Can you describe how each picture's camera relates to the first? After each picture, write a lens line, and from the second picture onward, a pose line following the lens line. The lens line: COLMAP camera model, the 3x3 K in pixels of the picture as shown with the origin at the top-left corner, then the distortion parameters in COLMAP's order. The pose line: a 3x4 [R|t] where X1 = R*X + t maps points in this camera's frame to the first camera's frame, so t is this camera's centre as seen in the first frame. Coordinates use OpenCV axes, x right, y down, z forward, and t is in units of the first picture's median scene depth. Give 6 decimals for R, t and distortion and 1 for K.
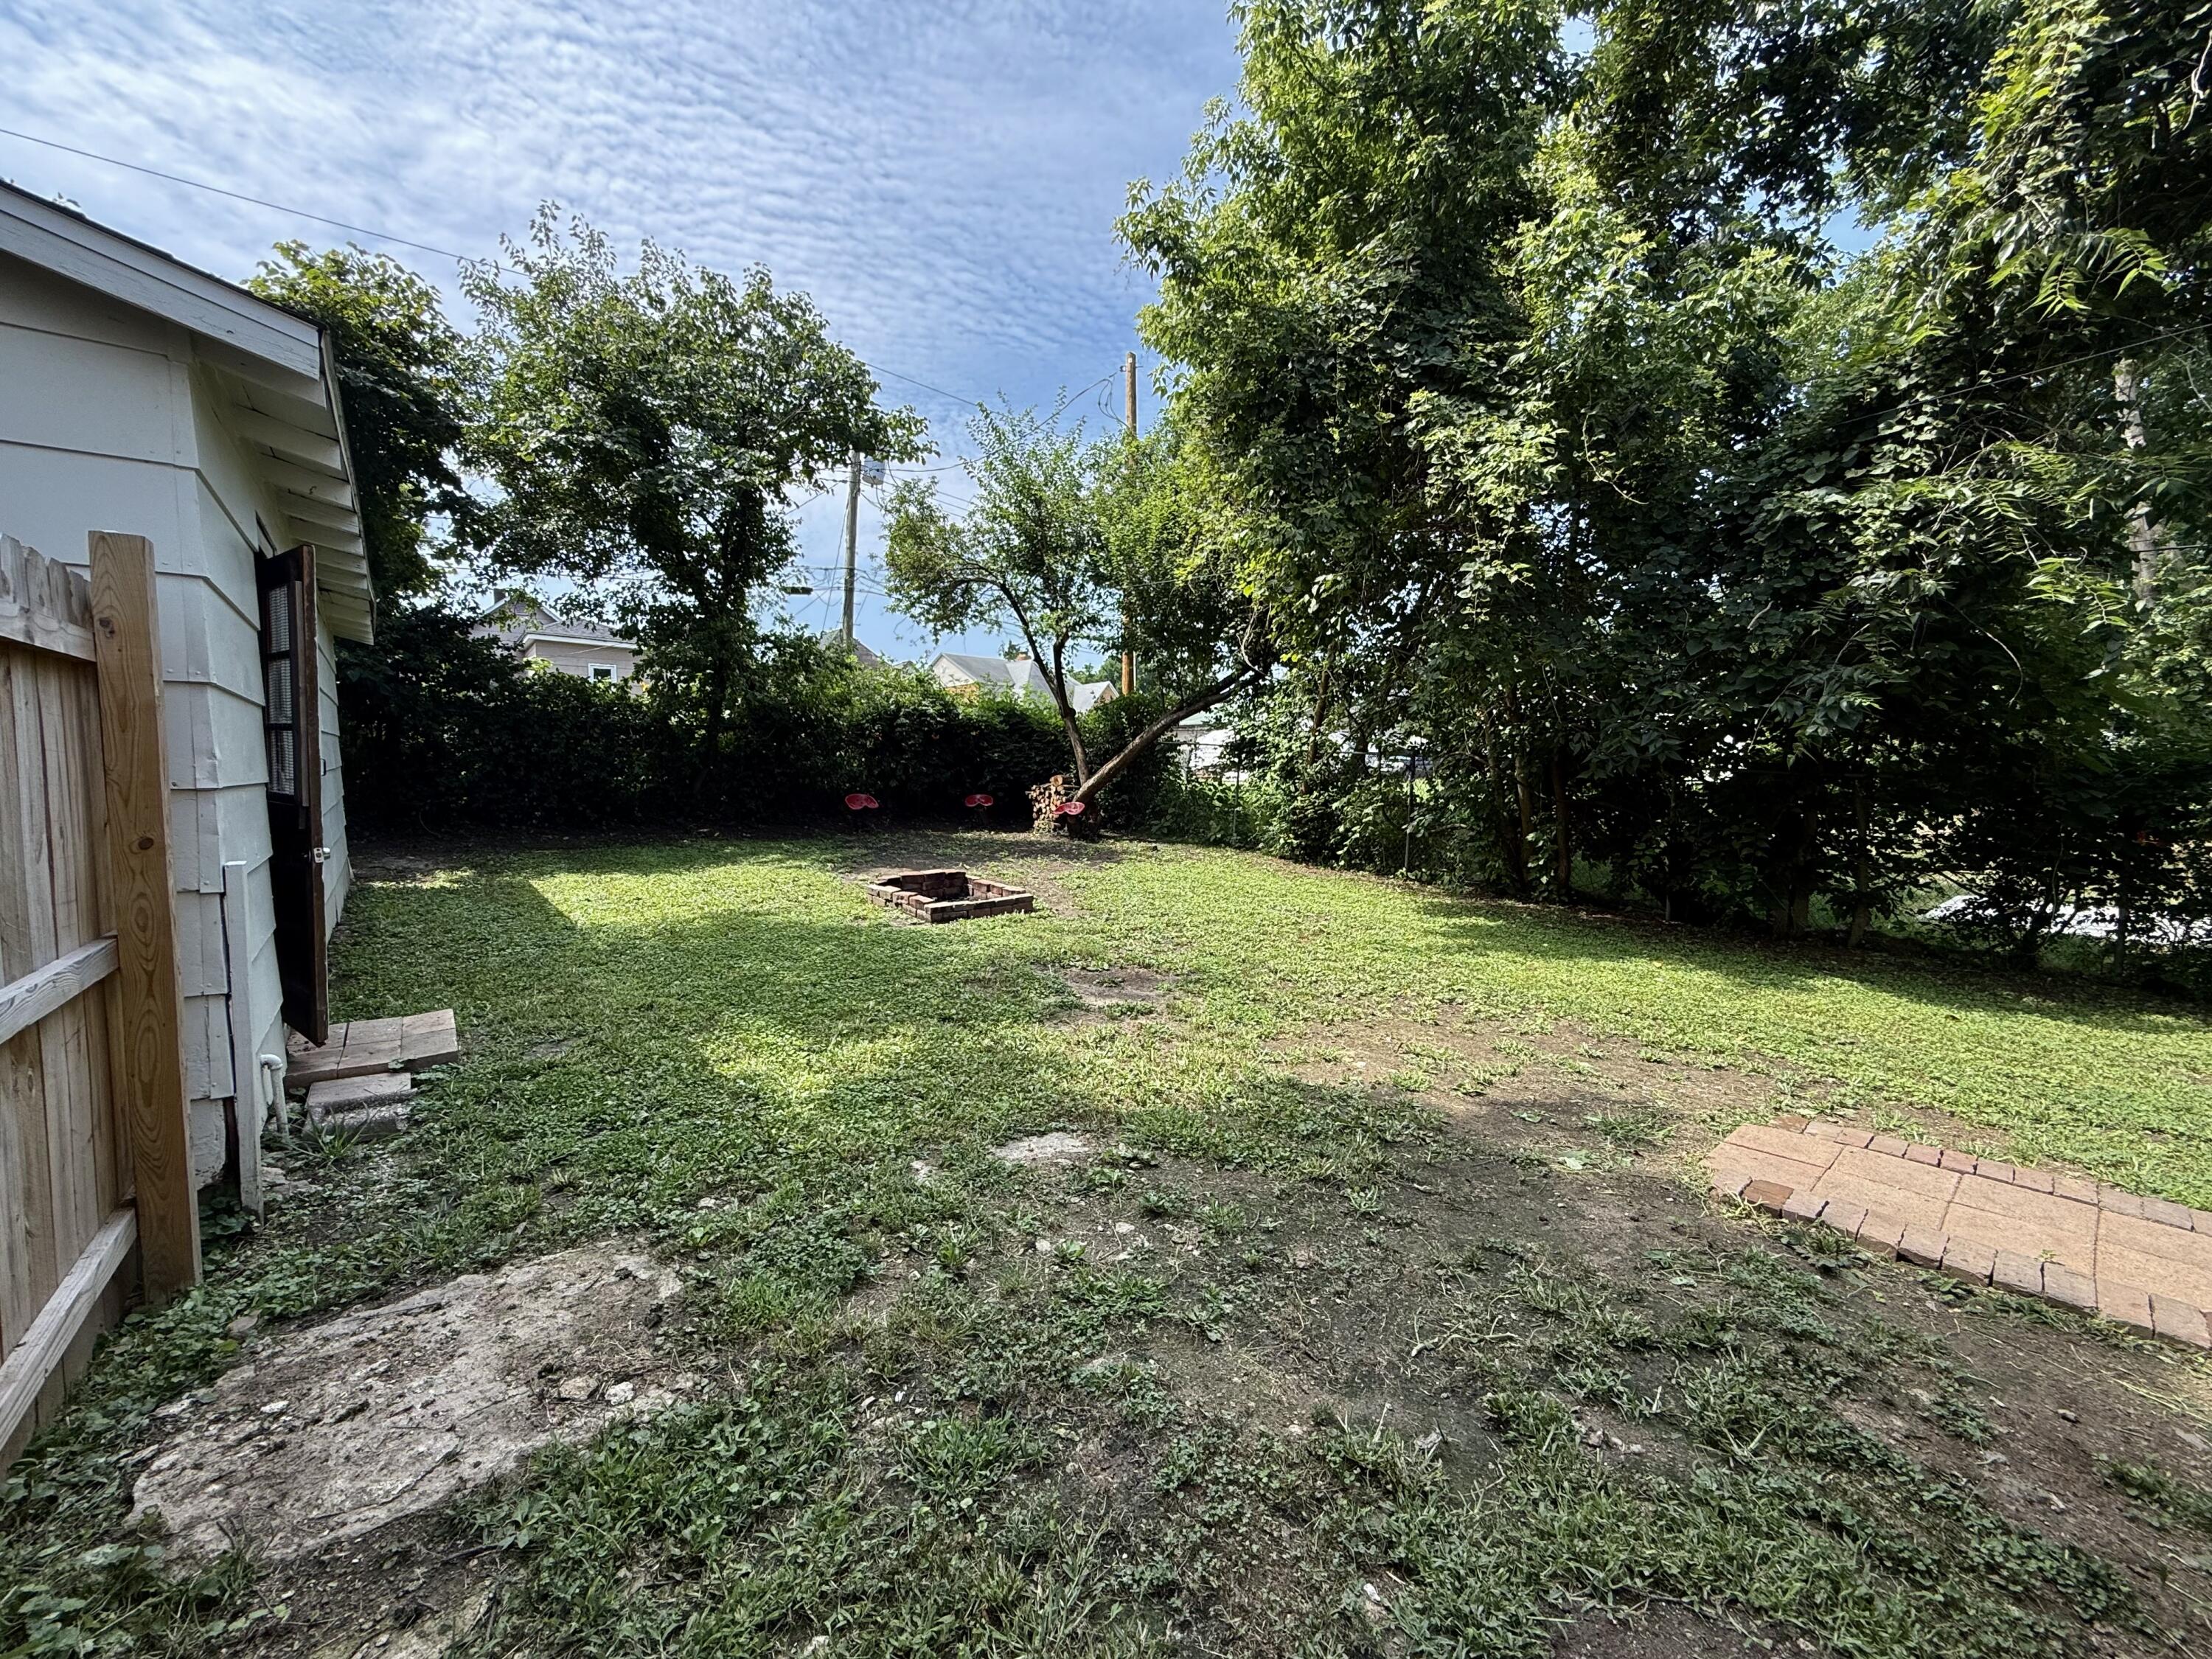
lens RADIAL K [[884.7, 0, 1106.2], [0, 884.7, 830.9], [0, 0, 1]] dist [-0.000595, -0.000423]
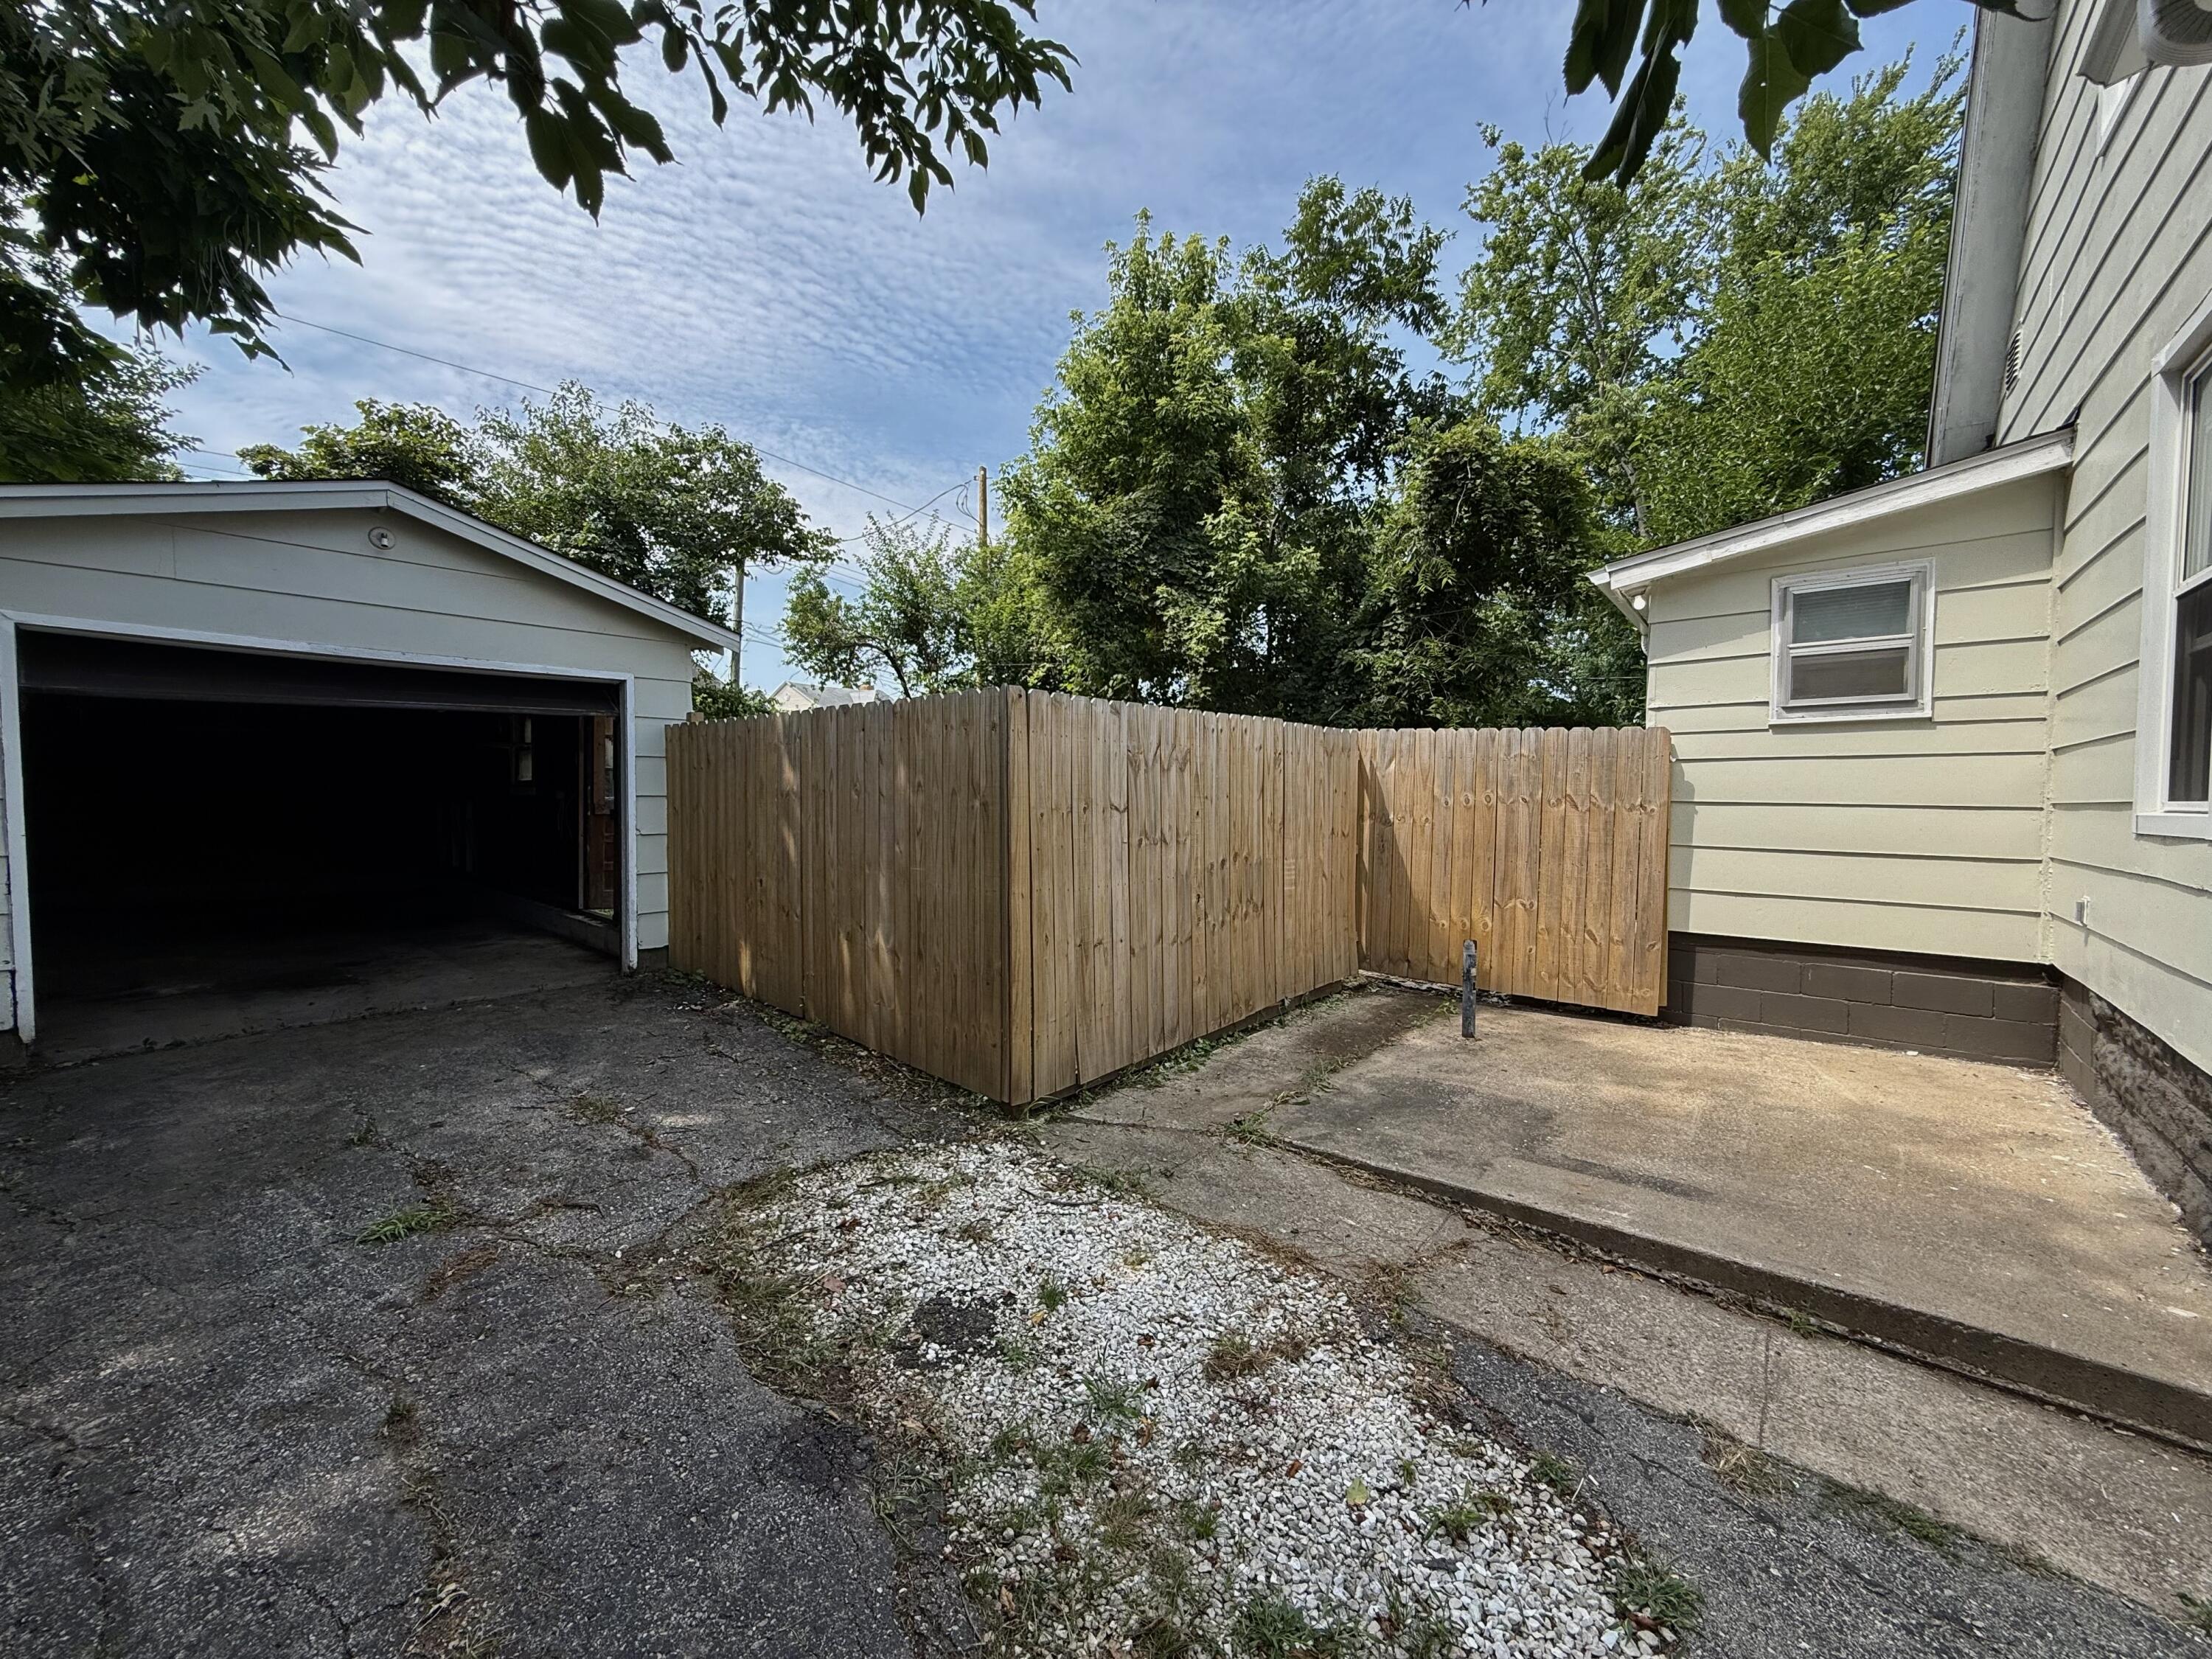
lens RADIAL K [[884.7, 0, 1112.8], [0, 884.7, 834.0], [0, 0, 1]] dist [-0.000595, -0.000423]
pose [[0.981233, -0.003592, 0.192793, -0.061243], [0.008730, 0.999629, -0.025808, 0.037886], [-0.192629, 0.027007, 0.980900, -0.471656]]
